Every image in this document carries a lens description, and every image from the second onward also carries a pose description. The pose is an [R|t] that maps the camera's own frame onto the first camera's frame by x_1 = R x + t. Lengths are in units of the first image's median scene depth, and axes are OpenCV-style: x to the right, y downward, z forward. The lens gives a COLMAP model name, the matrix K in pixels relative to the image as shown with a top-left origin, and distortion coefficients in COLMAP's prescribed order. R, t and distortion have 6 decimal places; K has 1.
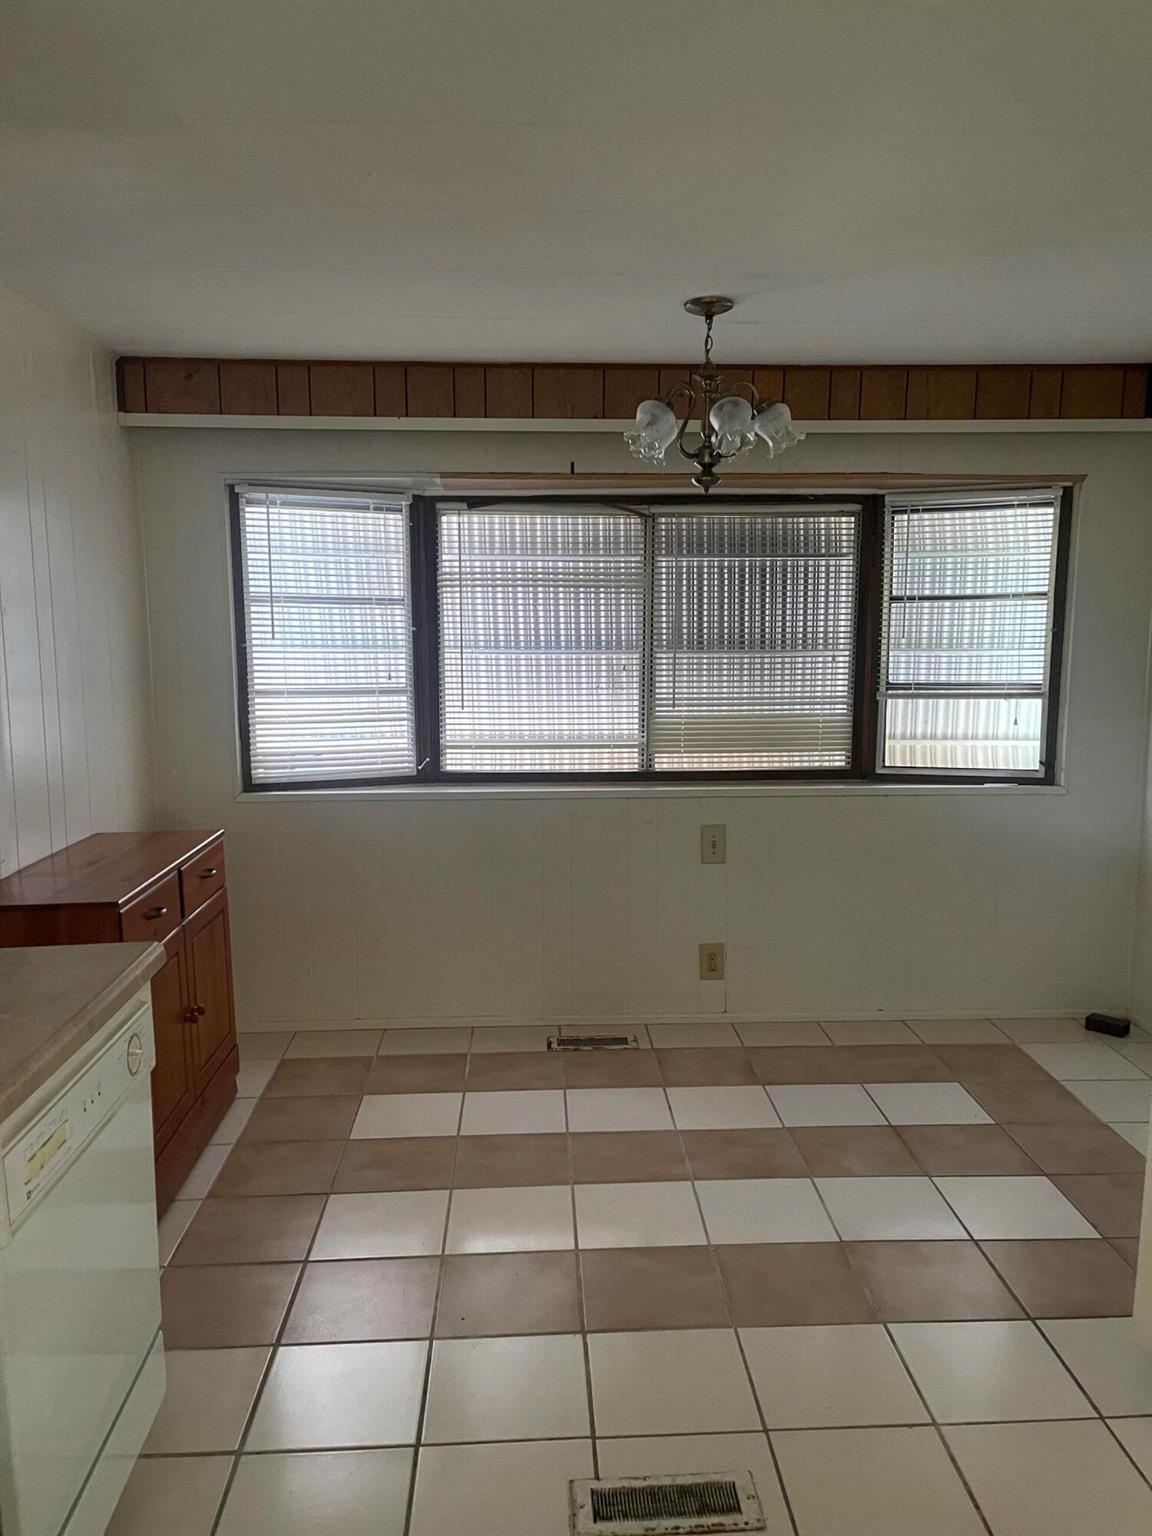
lens RADIAL K [[1144.1, 0, 576.0], [0, 1144.1, 768.0], [0, 0, 1]] dist [0.140189, -0.155772]
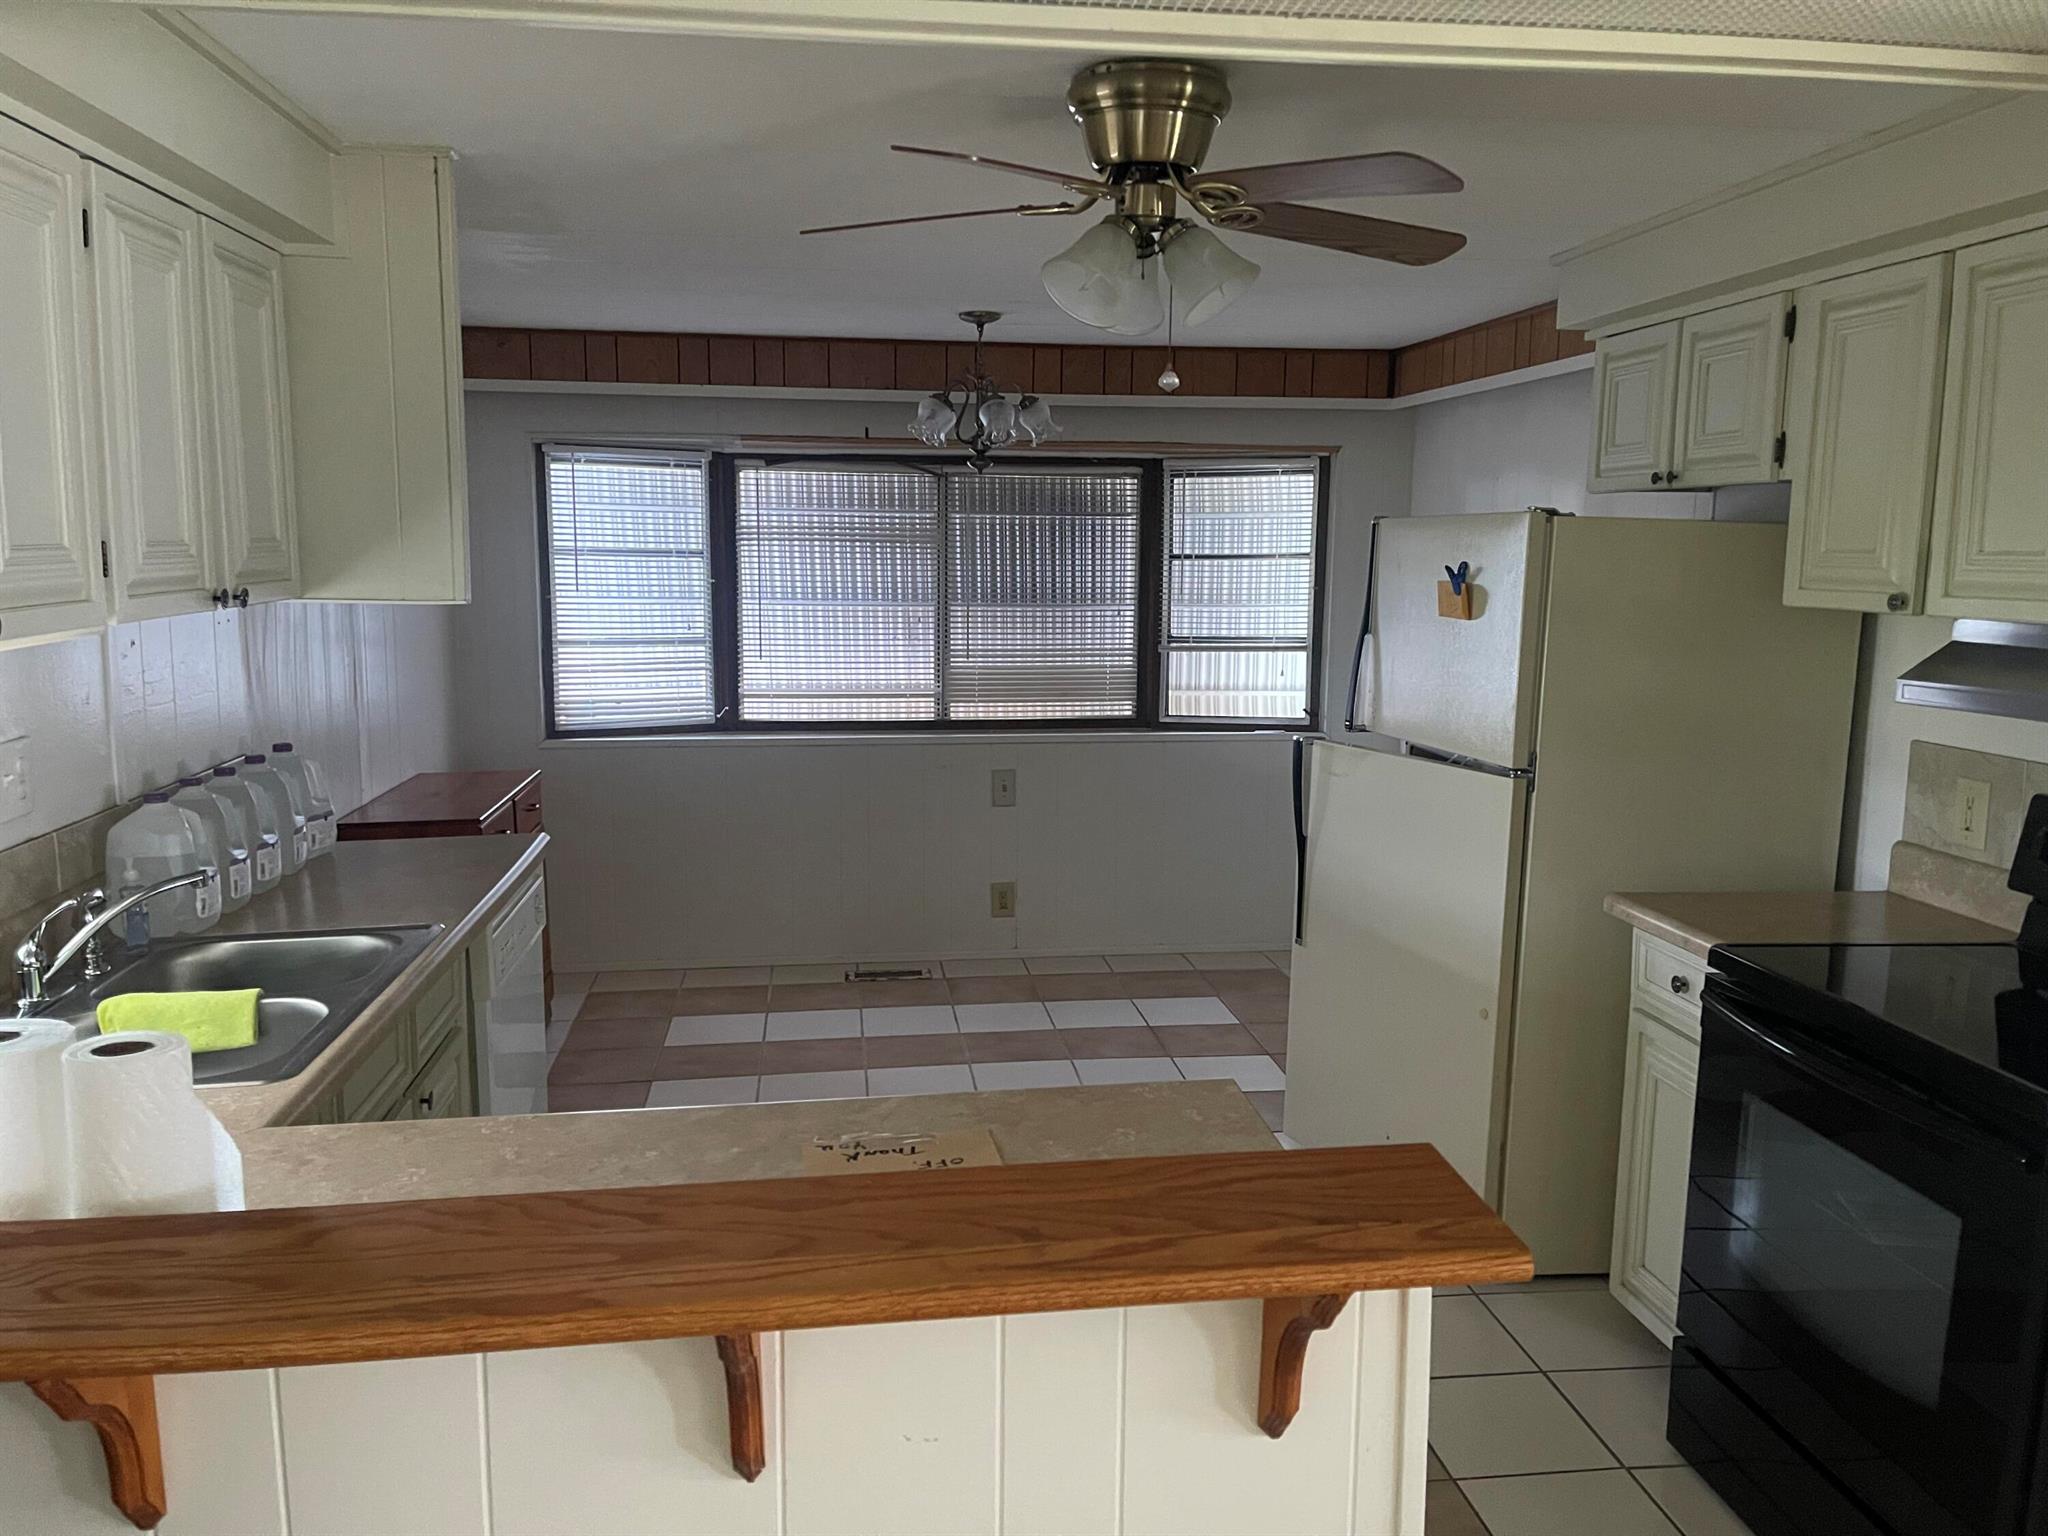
lens RADIAL K [[1525.5, 0, 1025.2], [0, 1525.5, 749.6], [0, 0, 1]] dist [0.140189, -0.155772]
pose [[0.995995, -0.002566, 0.089370, 0.013598], [0.002059, 0.999981, 0.005770, 0.022154], [-0.089383, -0.005563, 0.995982, -0.388023]]
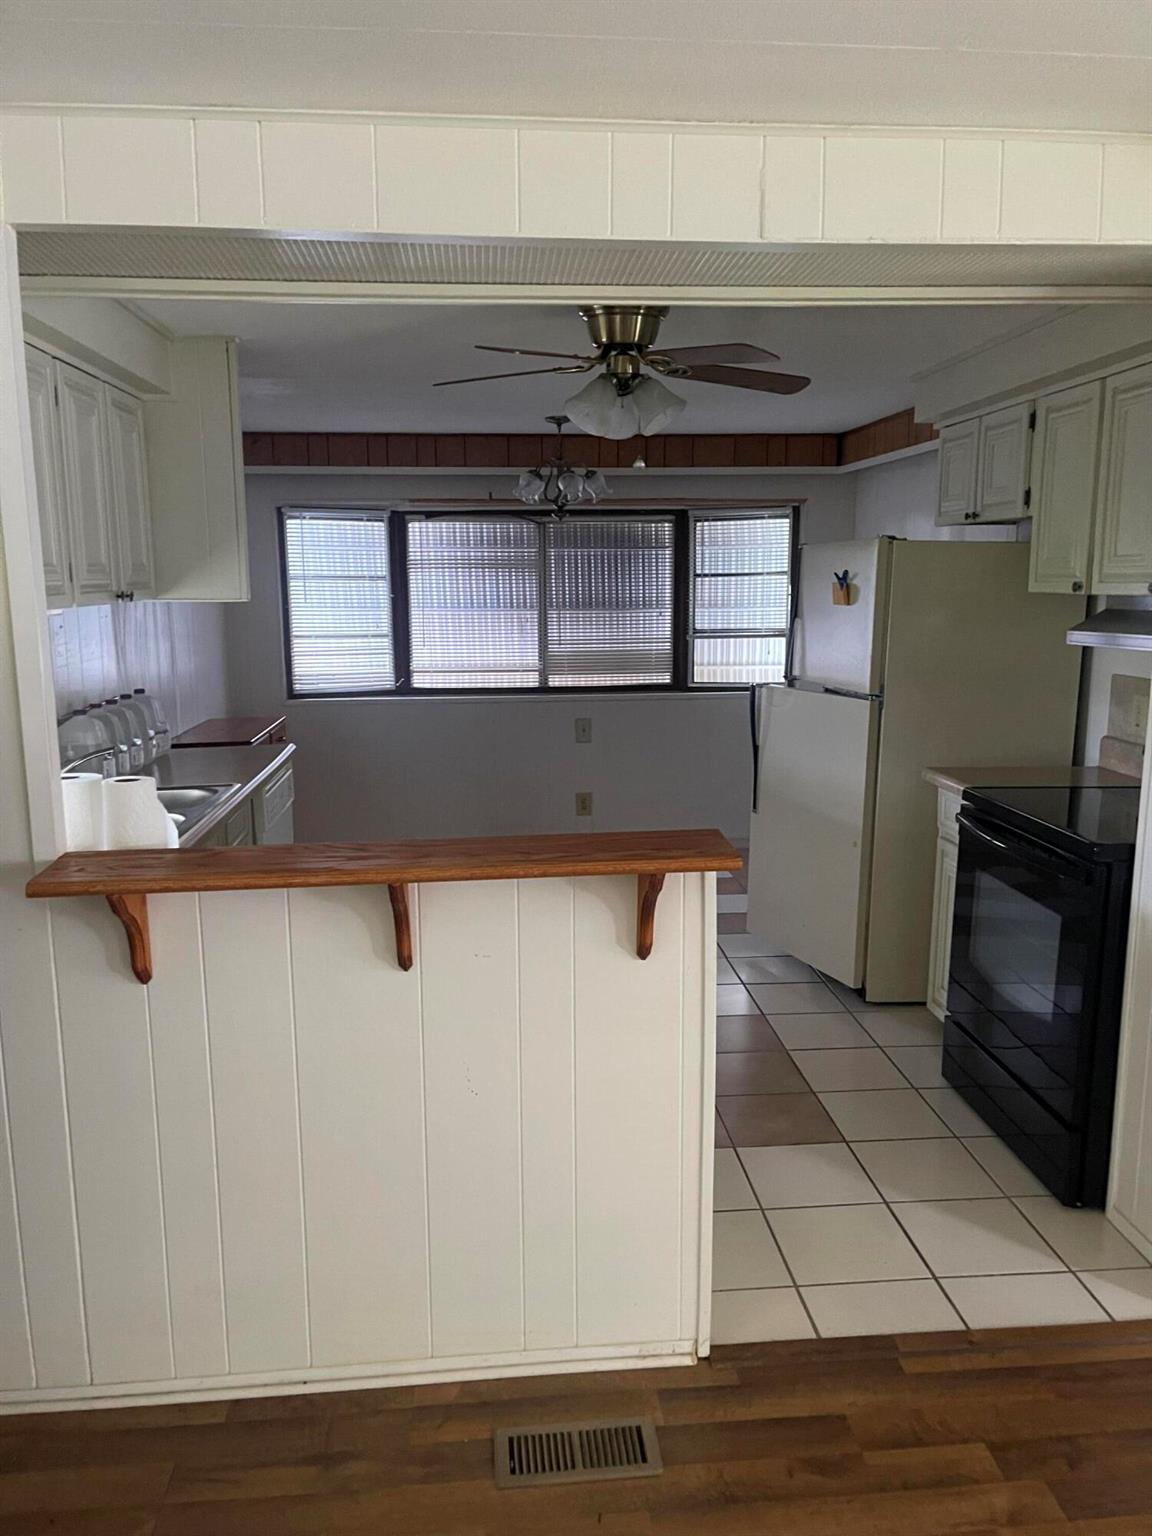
lens RADIAL K [[1144.1, 0, 576.0], [0, 1144.1, 768.0], [0, 0, 1]] dist [0.140189, -0.155772]
pose [[0.999075, -0.012319, 0.041210, 0.041345], [0.010807, 0.999267, 0.036719, 0.058471], [-0.041632, -0.036239, 0.998476, -0.582268]]
